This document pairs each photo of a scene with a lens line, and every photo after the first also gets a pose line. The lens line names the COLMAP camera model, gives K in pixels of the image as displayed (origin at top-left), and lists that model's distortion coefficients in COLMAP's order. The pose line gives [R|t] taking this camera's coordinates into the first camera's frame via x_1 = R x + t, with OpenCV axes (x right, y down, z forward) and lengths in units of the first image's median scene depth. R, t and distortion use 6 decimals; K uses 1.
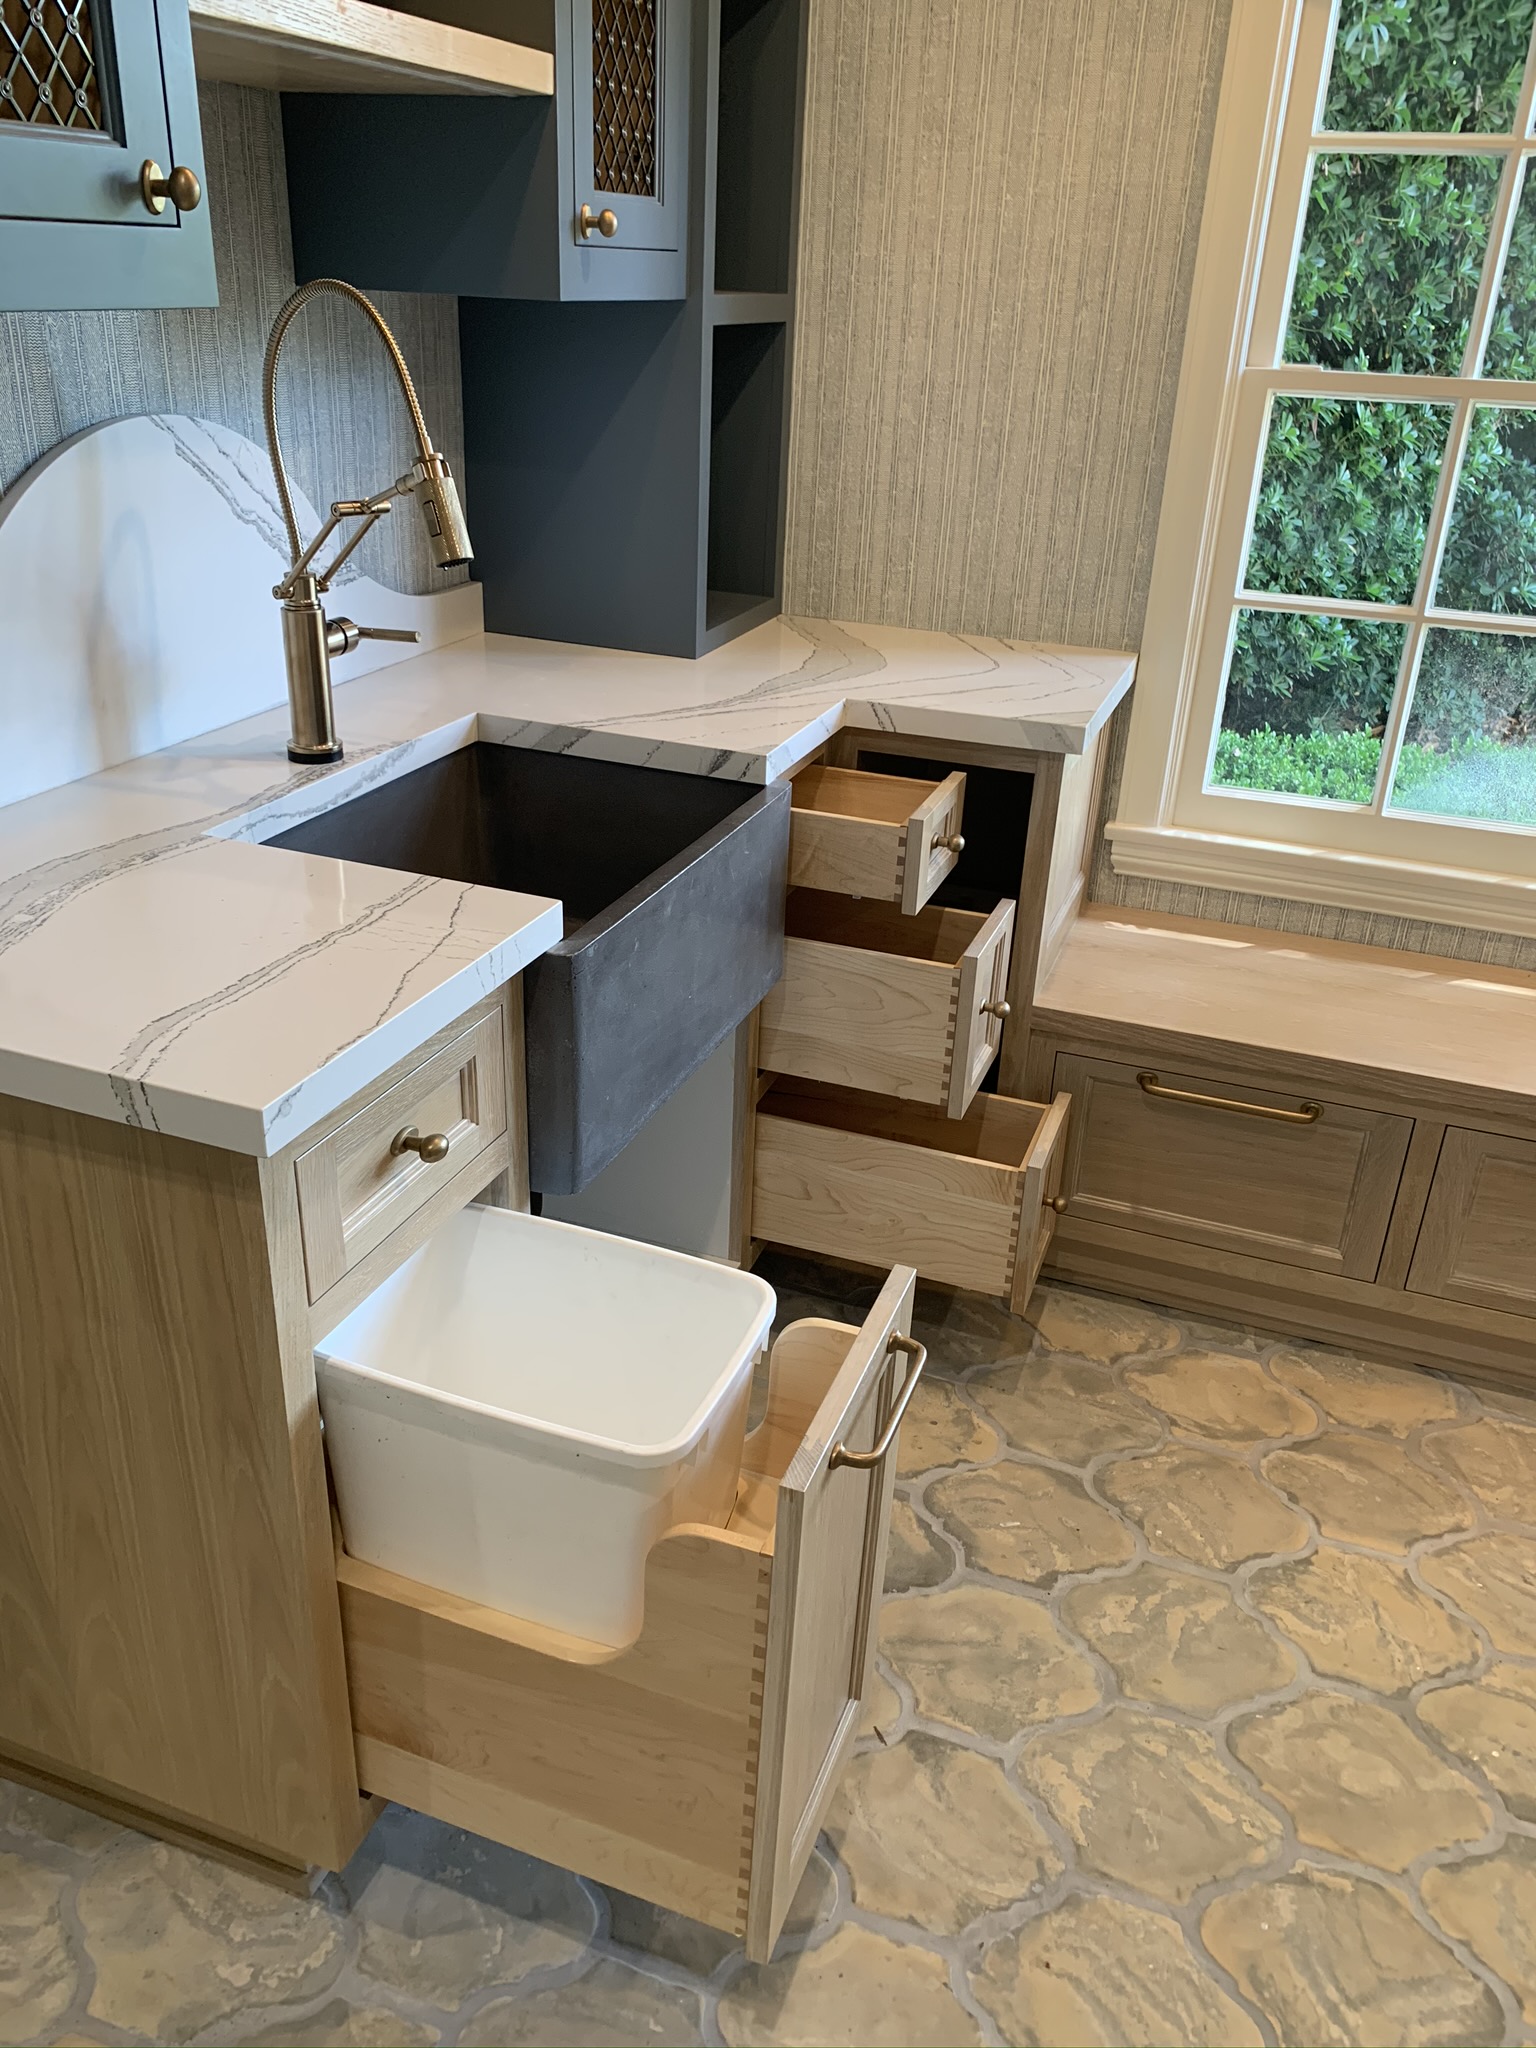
lens RADIAL K [[1562.9, 0, 774.2], [0, 1562.9, 1019.2], [0, 0, 1]] dist [0.029285, -0.027442]
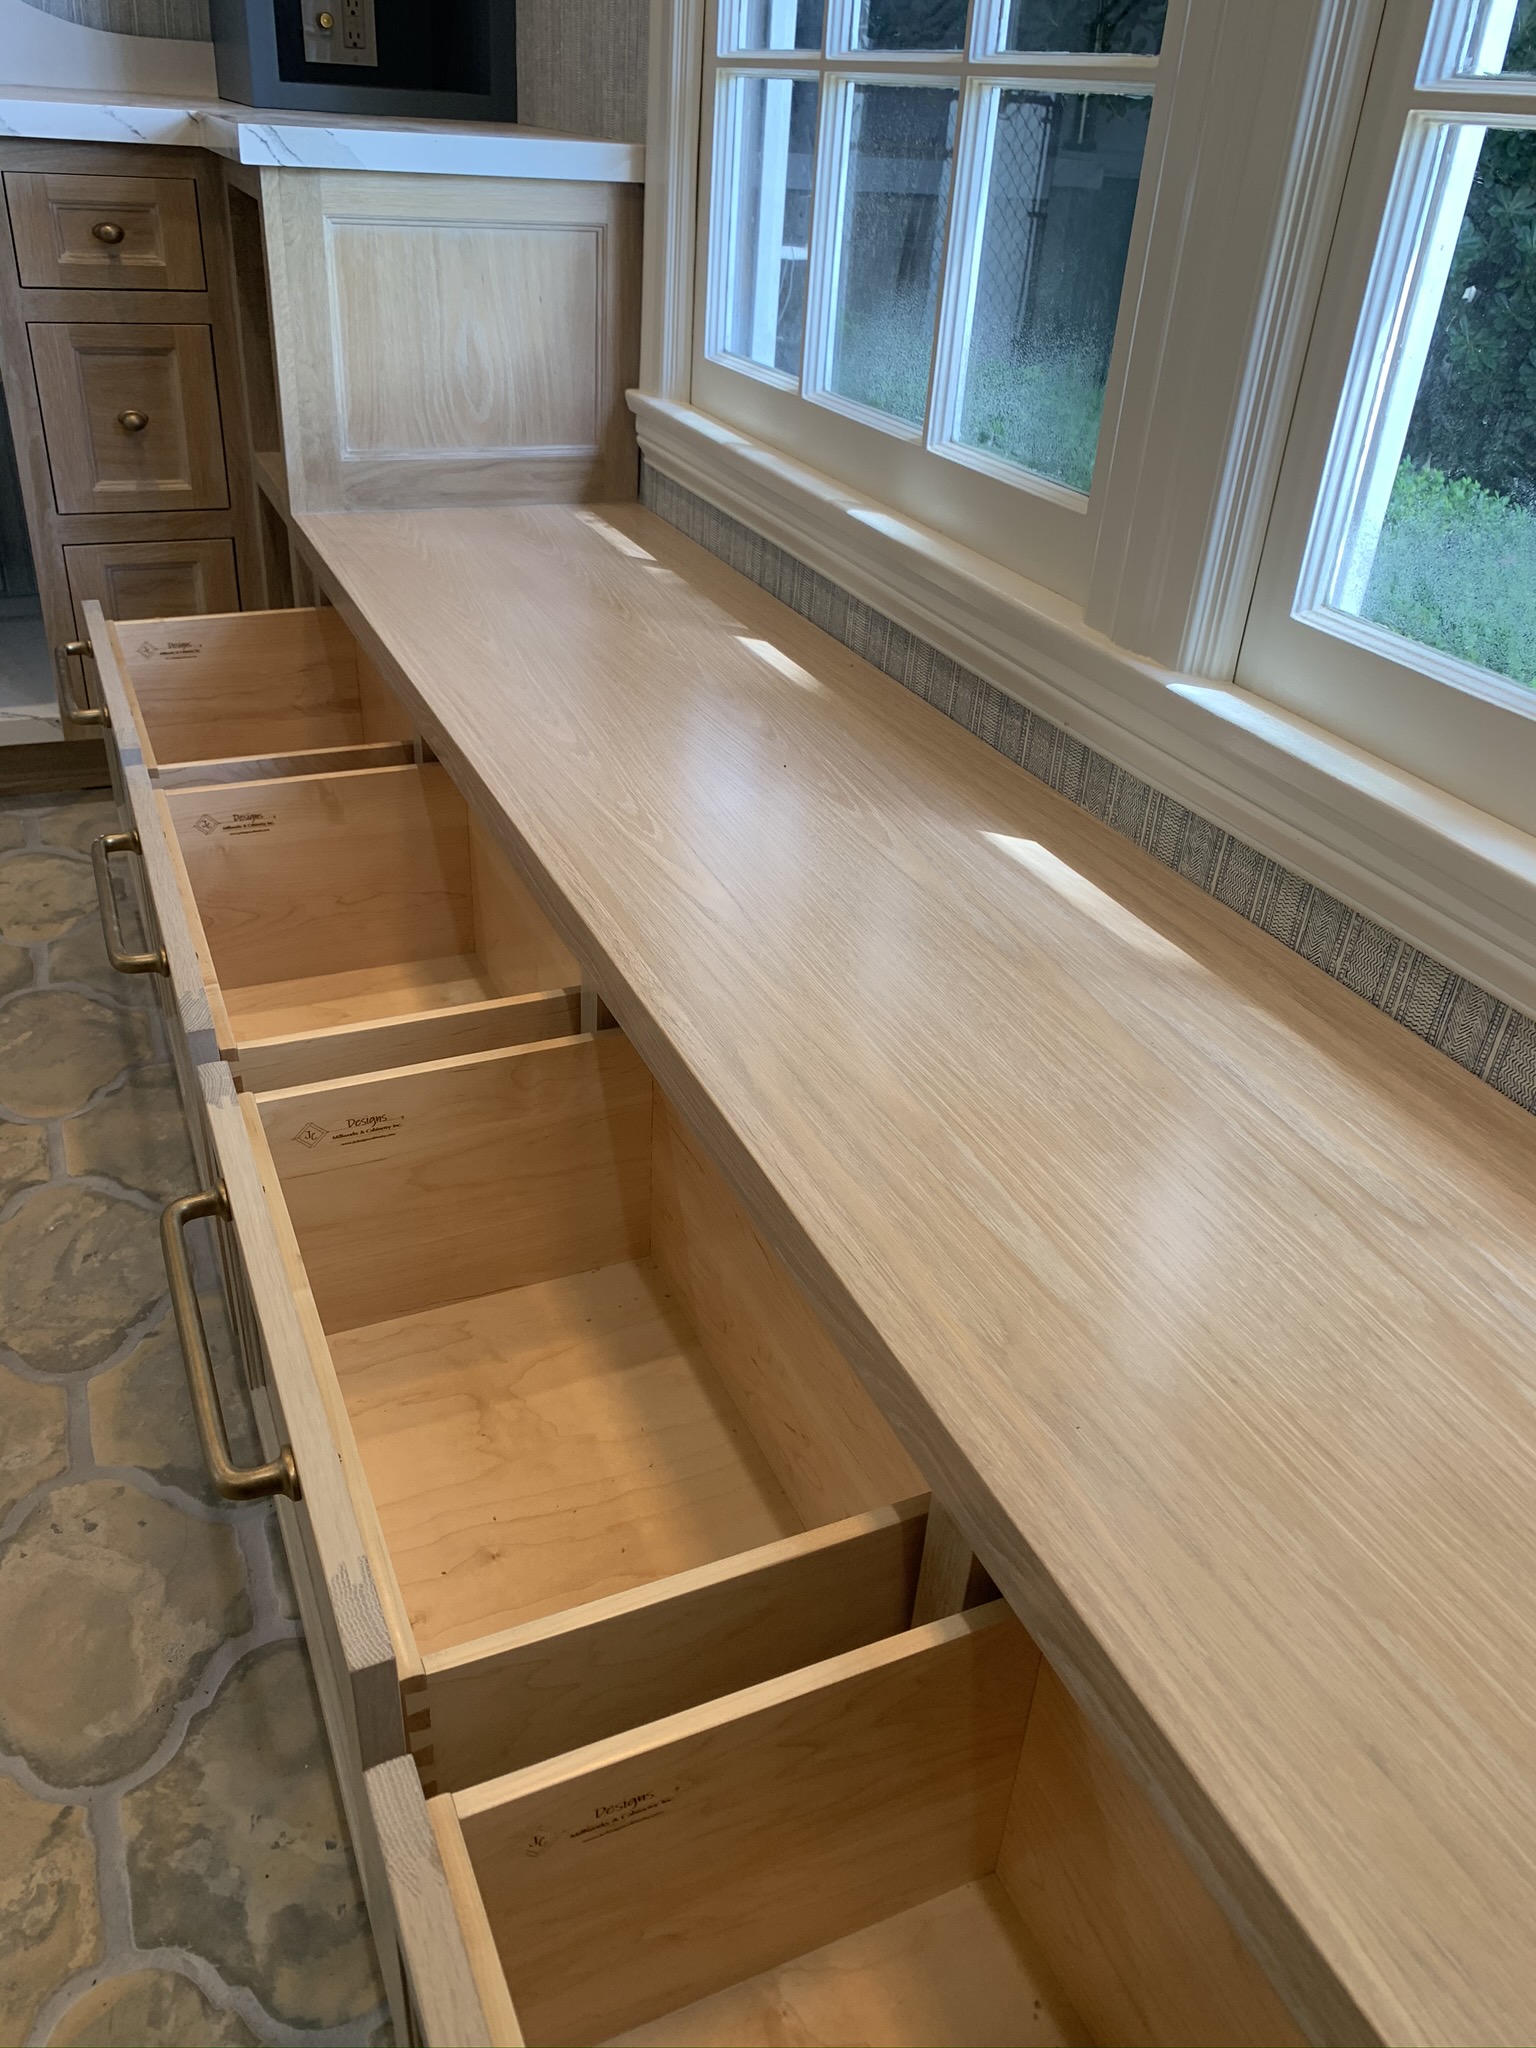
lens RADIAL K [[1562.9, 0, 750.1], [0, 1562.9, 1015.7], [0, 0, 1]] dist [0.029285, -0.027442]
pose [[0.687506, 0.373422, -0.622810, 1.082997], [-0.345173, 0.922616, 0.172150, 0.010169], [0.638899, 0.096623, 0.763199, 0.593435]]
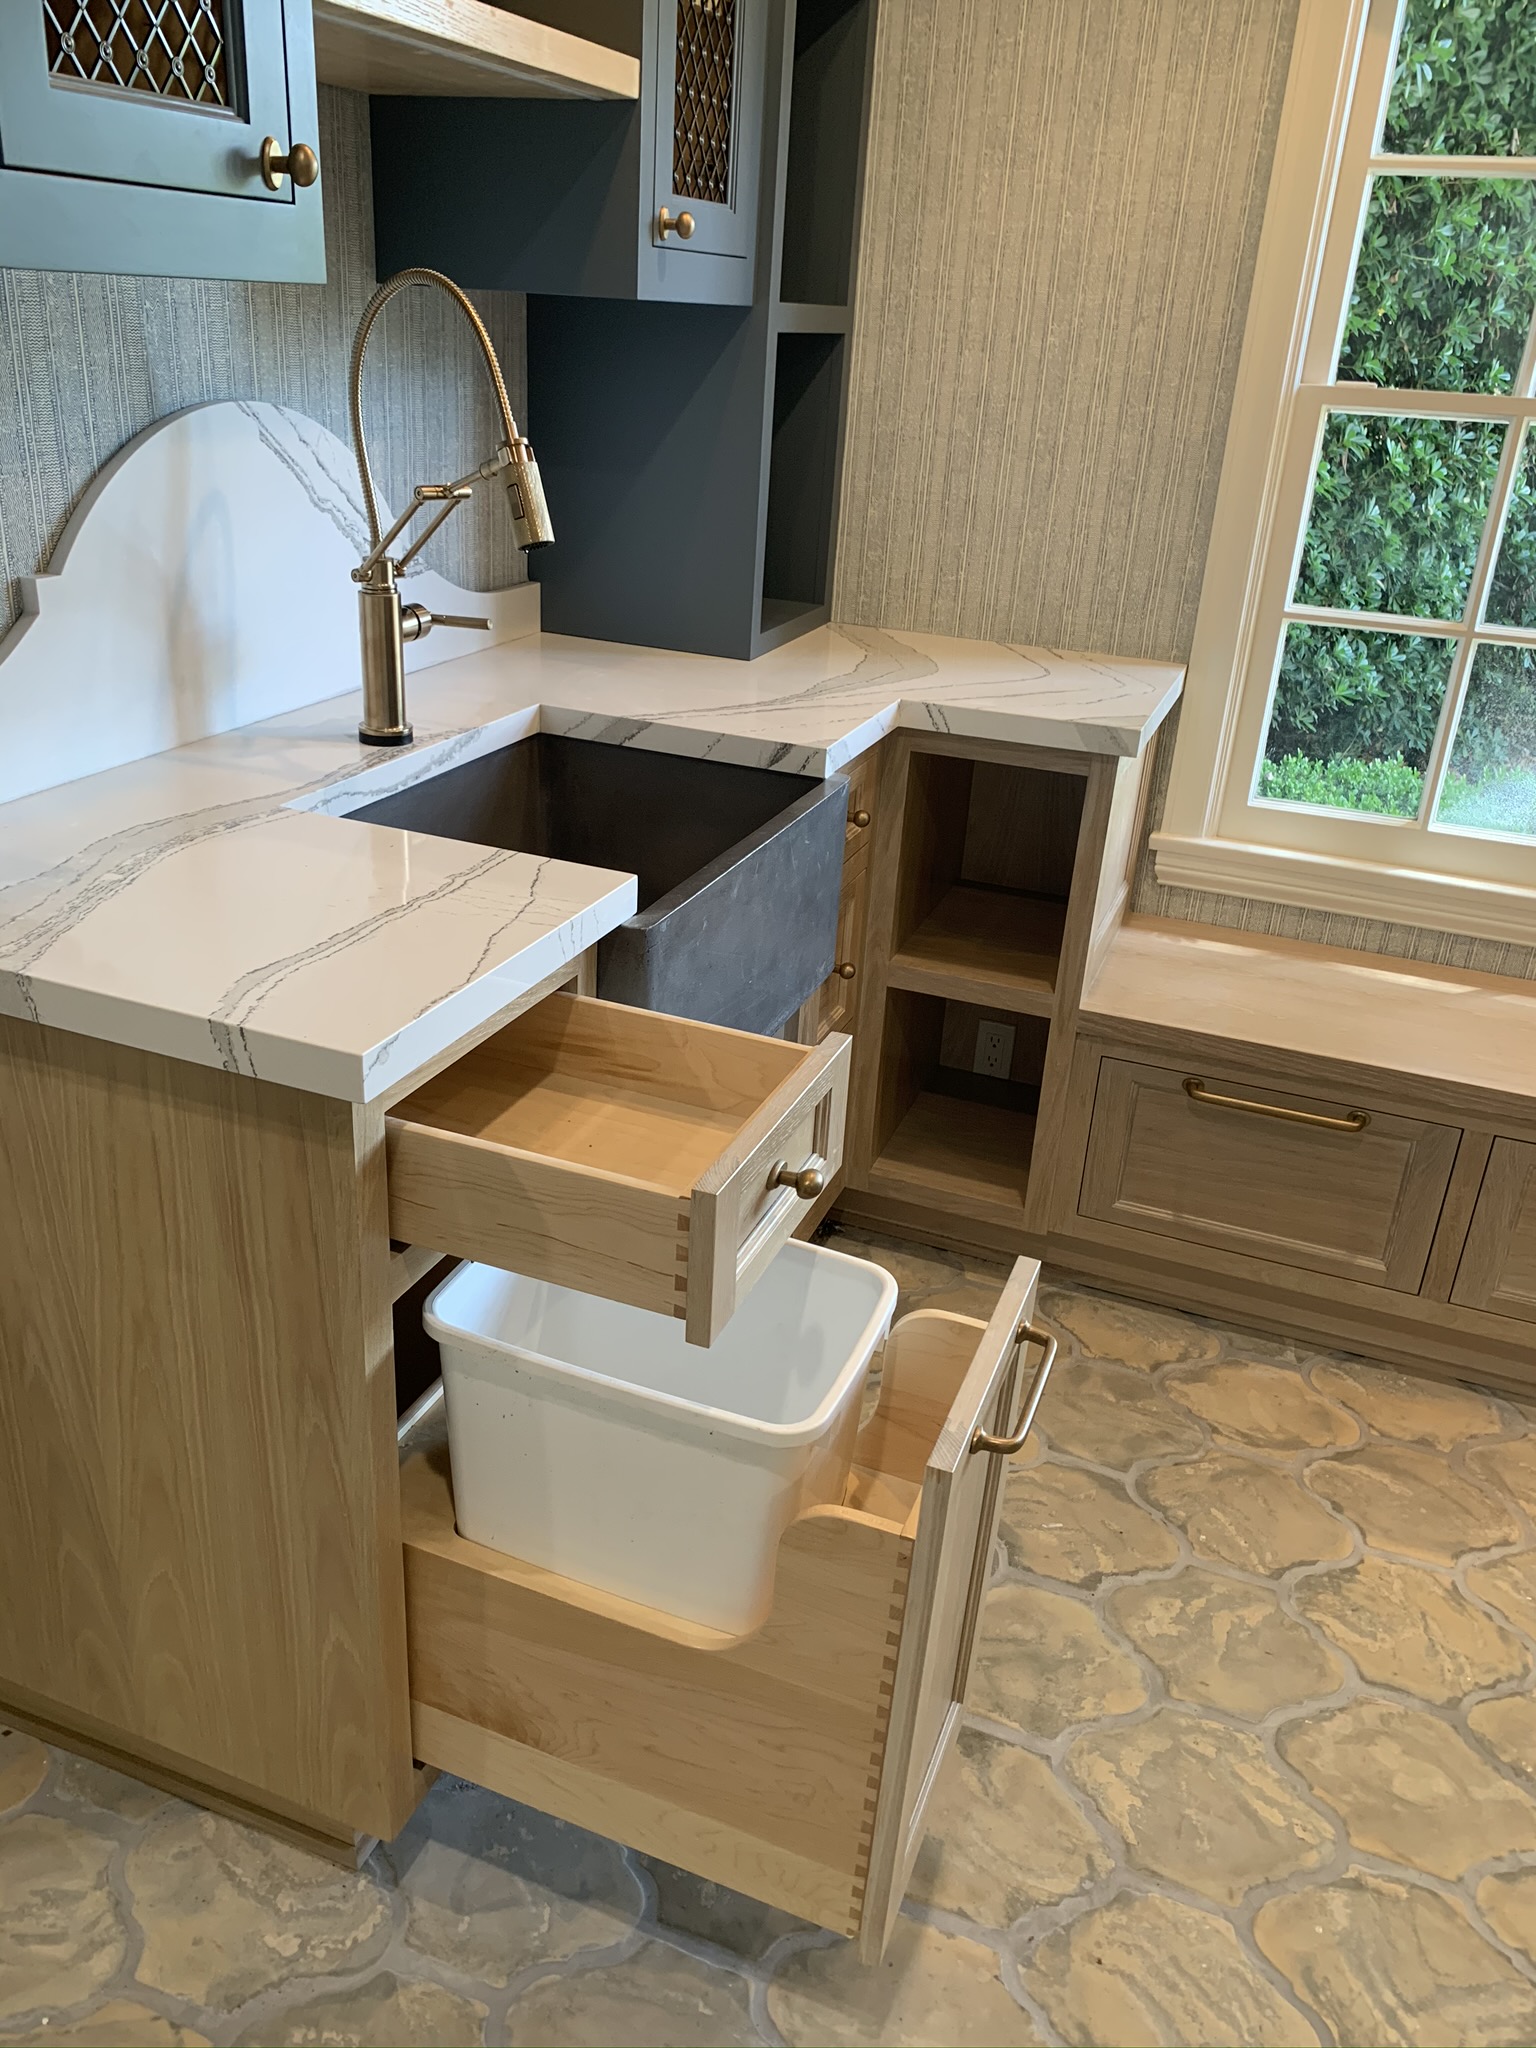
lens RADIAL K [[1562.9, 0, 760.8], [0, 1562.9, 1009.3], [0, 0, 1]] dist [0.029285, -0.027442]
pose [[0.999688, 0.021970, -0.011890, -0.029705], [-0.022287, 0.999381, -0.027206, 0.025942], [0.011285, 0.027463, 0.999559, -0.005403]]
